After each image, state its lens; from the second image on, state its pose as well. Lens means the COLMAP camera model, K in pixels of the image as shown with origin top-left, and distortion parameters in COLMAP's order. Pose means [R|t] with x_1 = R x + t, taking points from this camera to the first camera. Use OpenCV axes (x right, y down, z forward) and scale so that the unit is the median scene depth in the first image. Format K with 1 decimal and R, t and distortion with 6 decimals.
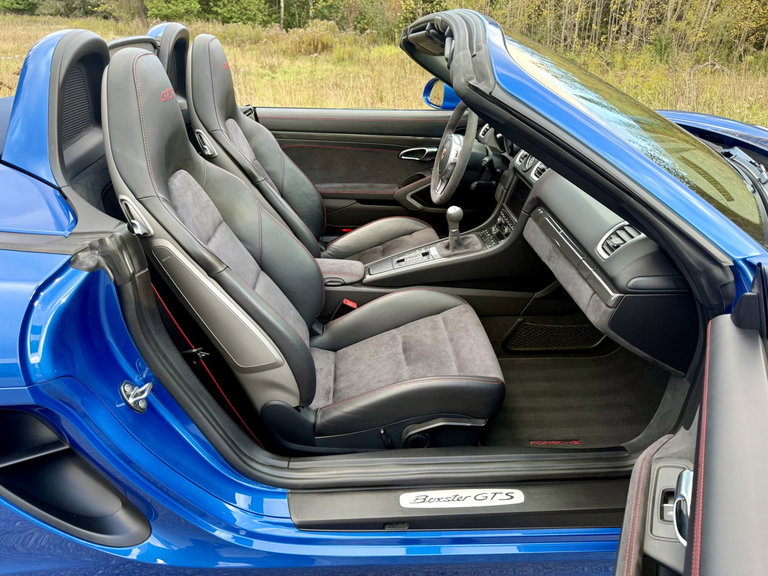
lens RADIAL K [[542.5, 0, 384.0], [0, 542.5, 288.0], [0, 0, 1]] dist [0.068946, -0.088279]
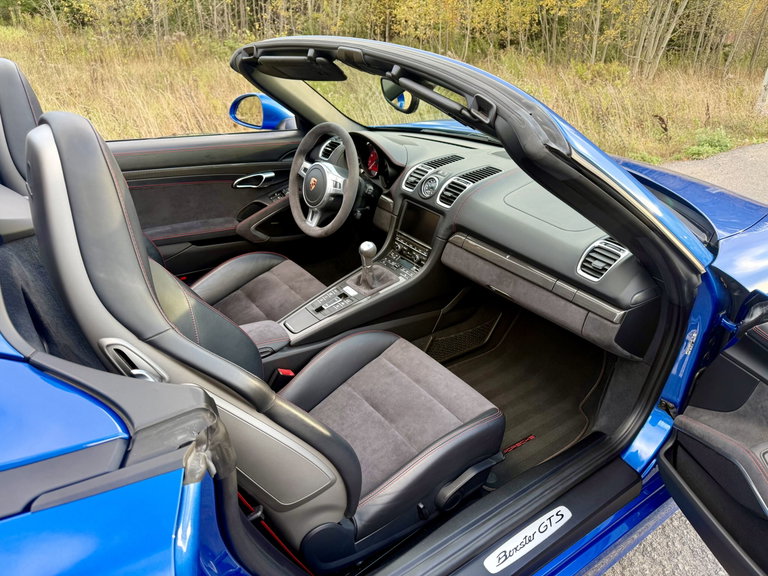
lens RADIAL K [[542.5, 0, 384.0], [0, 542.5, 288.0], [0, 0, 1]] dist [0.068946, -0.088279]
pose [[0.831131, -0.214332, 0.513112, -0.349602], [0.200493, 0.976173, 0.083001, -0.143708], [-0.518676, 0.033891, 0.854299, 0.173058]]
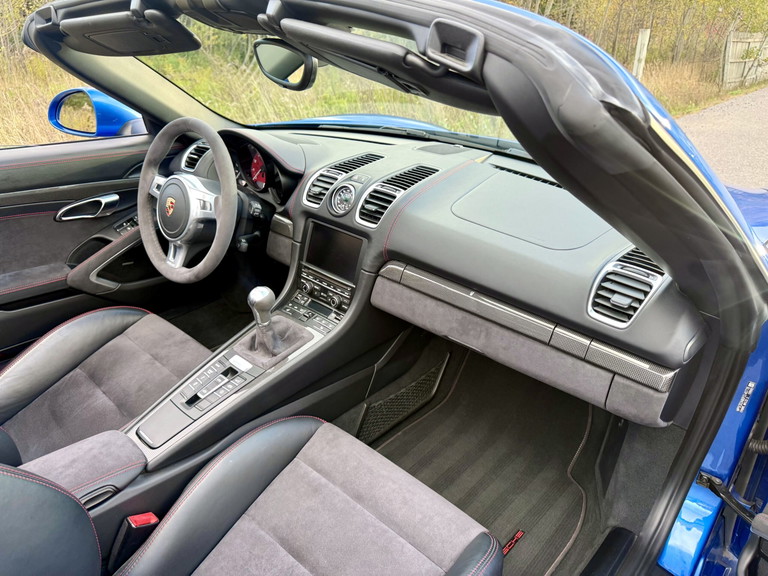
lens RADIAL K [[528.9, 0, 389.5], [0, 528.9, 277.4], [0, 0, 1]] dist [0.067172, -0.140684]
pose [[0.695910, -0.278032, 0.662123, -0.169508], [0.285036, 0.953214, 0.100683, -0.180109], [-0.659138, 0.118662, 0.742601, 0.436452]]
